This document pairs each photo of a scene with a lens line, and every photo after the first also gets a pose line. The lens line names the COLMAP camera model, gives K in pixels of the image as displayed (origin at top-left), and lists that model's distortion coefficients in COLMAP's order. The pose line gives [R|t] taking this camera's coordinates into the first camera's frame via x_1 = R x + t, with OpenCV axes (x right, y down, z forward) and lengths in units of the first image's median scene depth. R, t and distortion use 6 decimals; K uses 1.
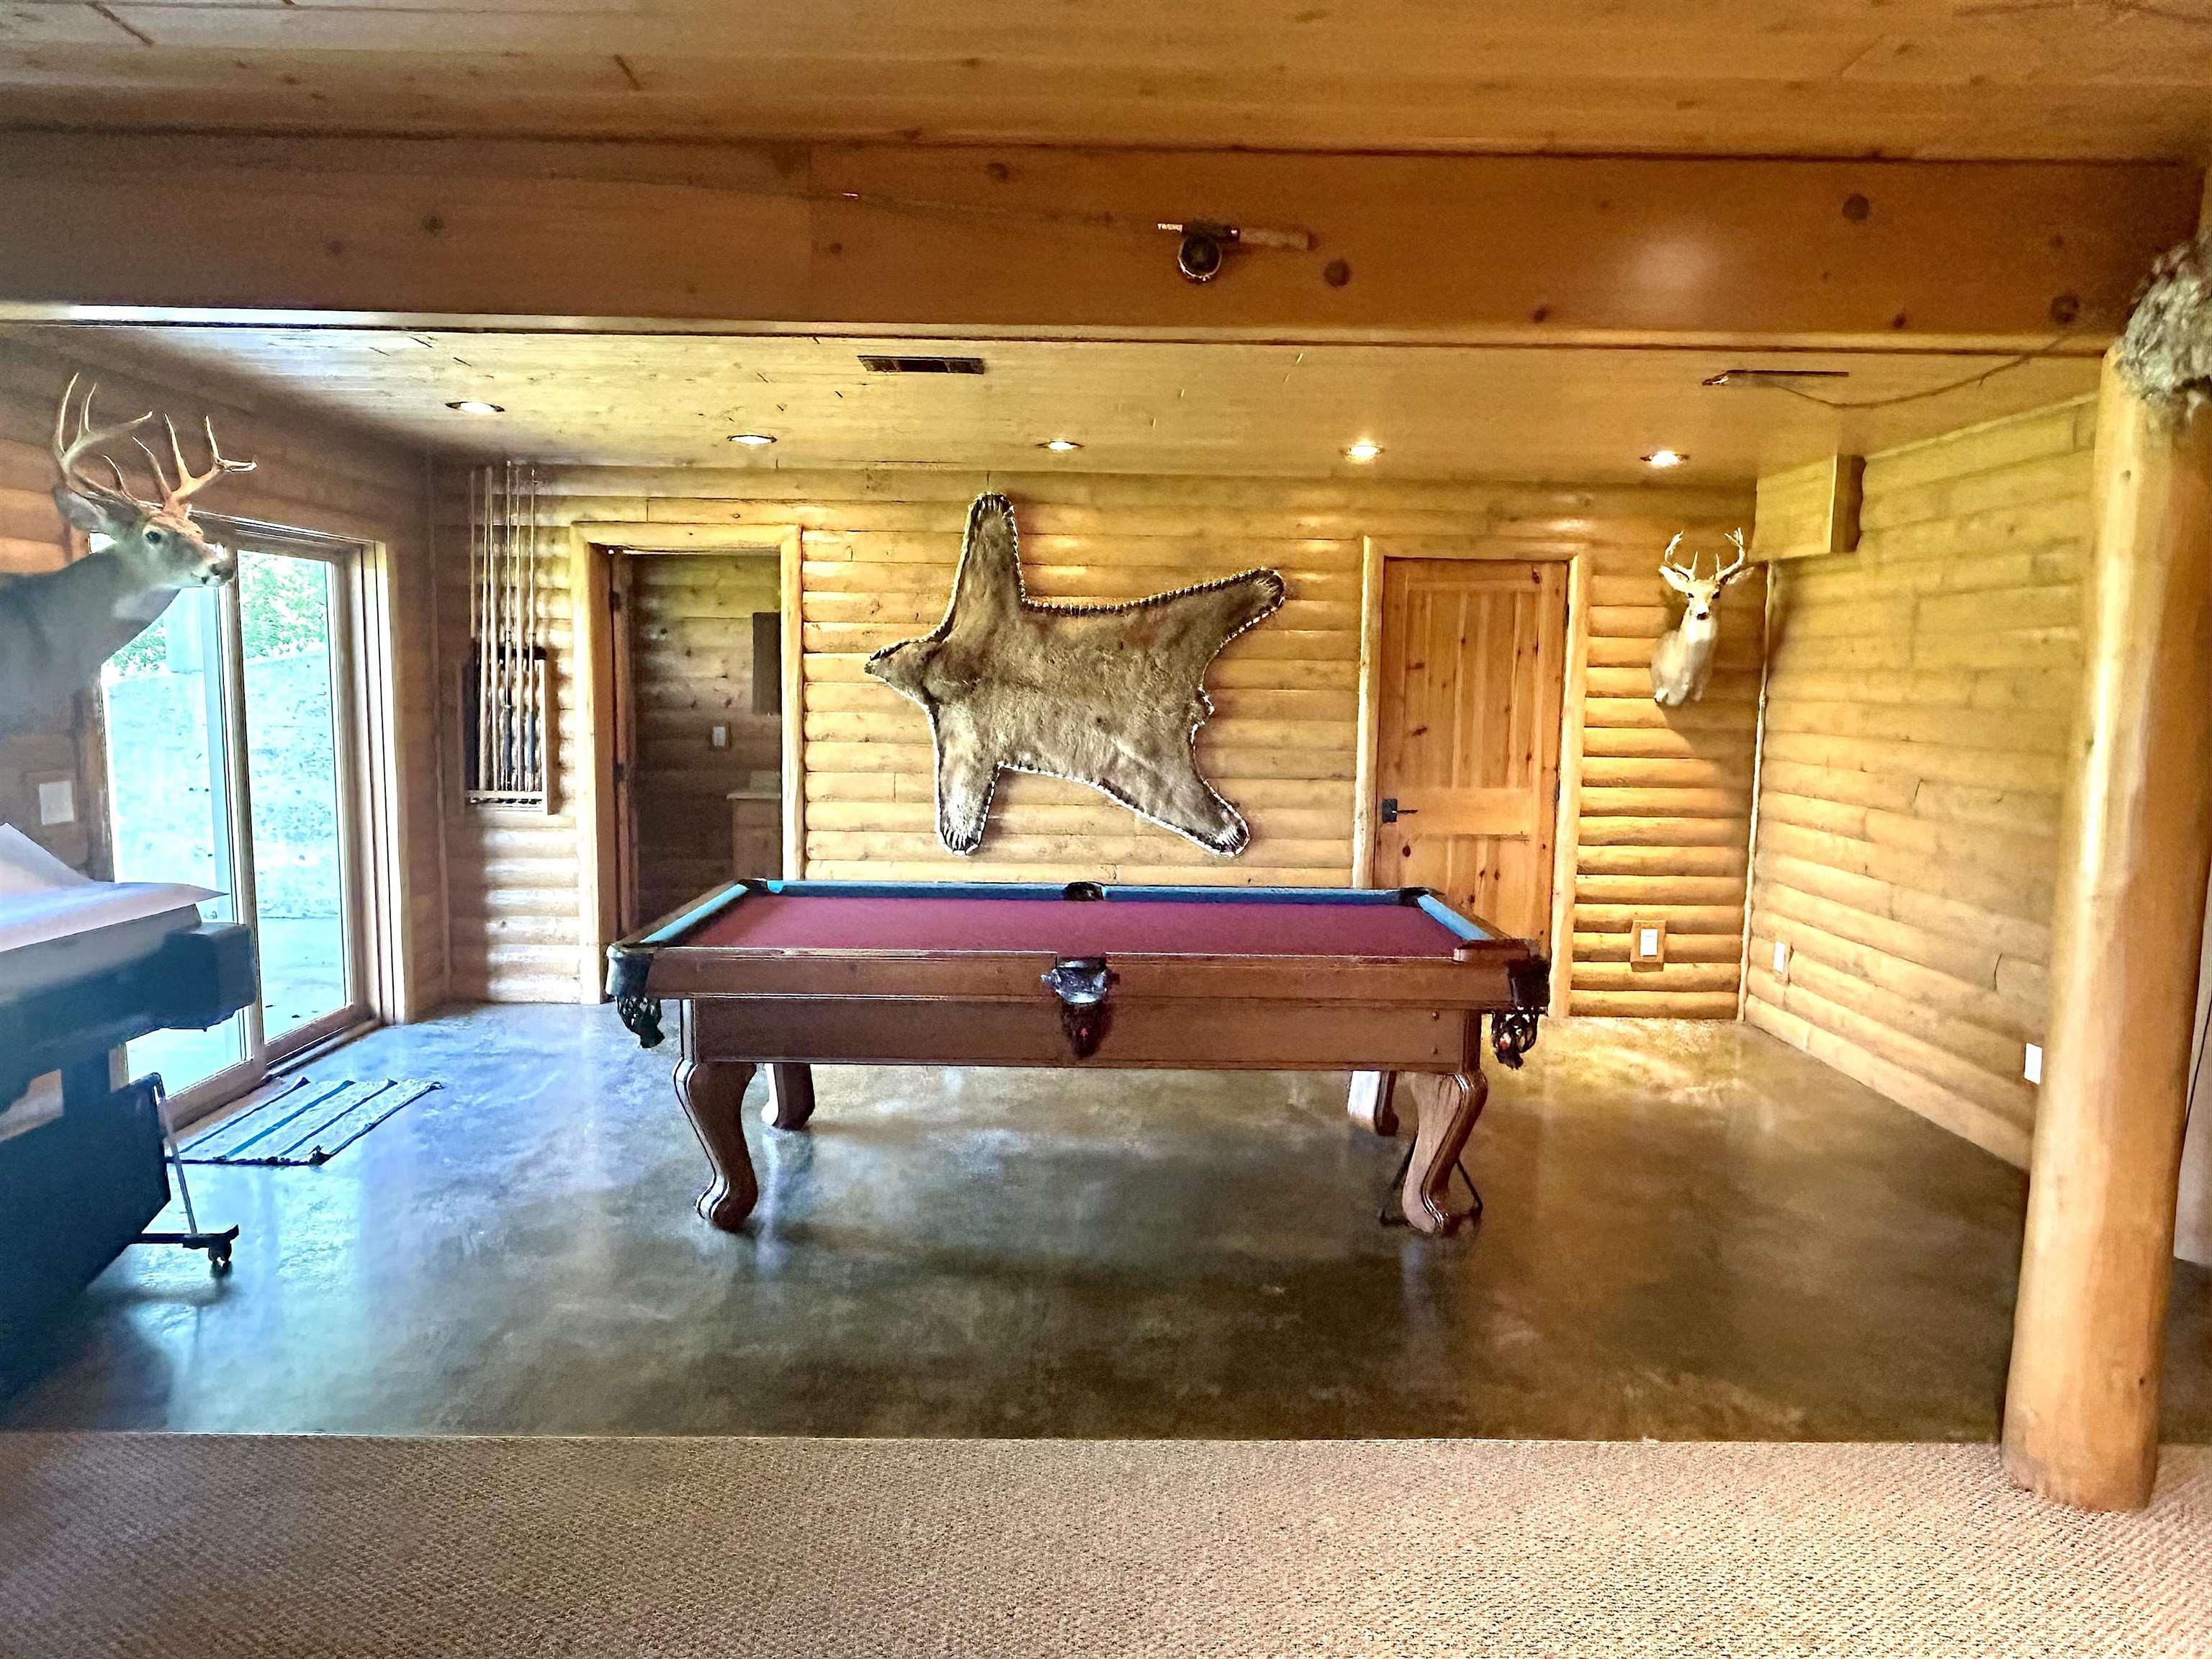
lens RADIAL K [[1434.7, 0, 1105.2], [0, 1434.7, 829.4], [0, 0, 1]] dist [-0.001873, -0.001792]
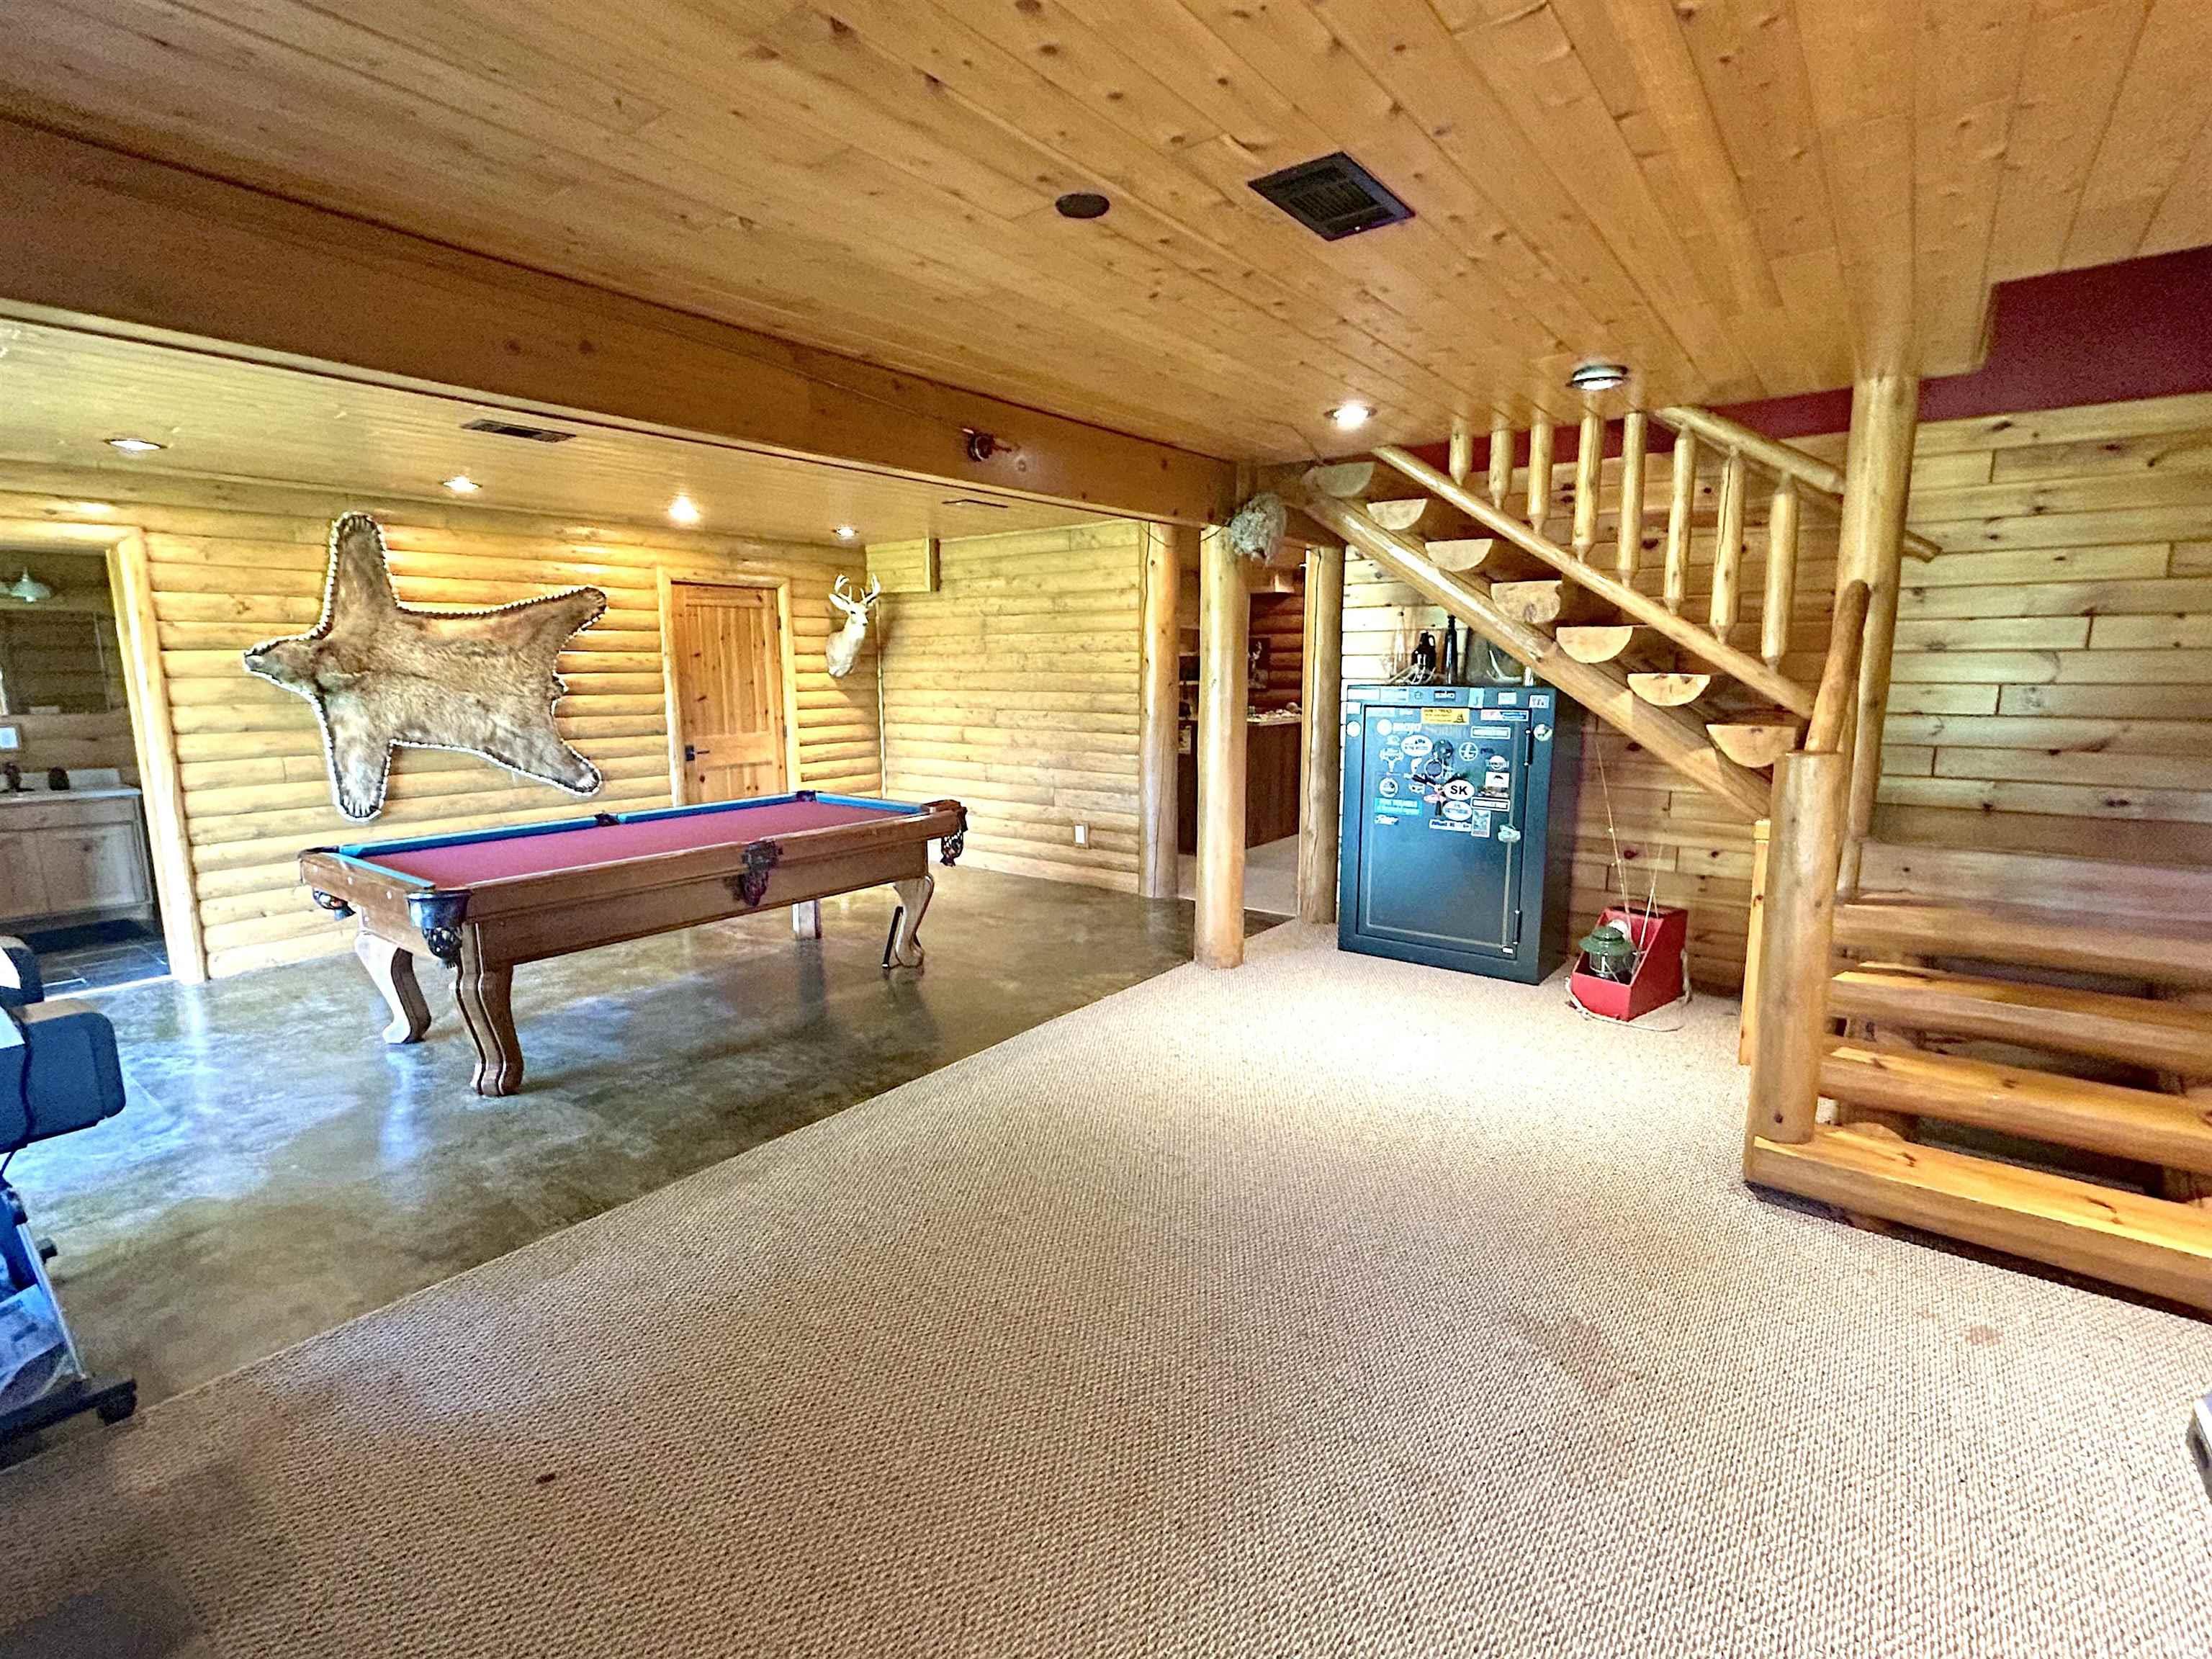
lens RADIAL K [[1035.6, 0, 1099.9], [0, 1035.6, 827.6], [0, 0, 1]] dist [0.001107, 0.000176]
pose [[0.619904, -0.141730, 0.771772, -0.390944], [0.100448, 0.989794, 0.101087, -0.002171], [-0.778222, 0.014859, 0.627813, -0.010254]]
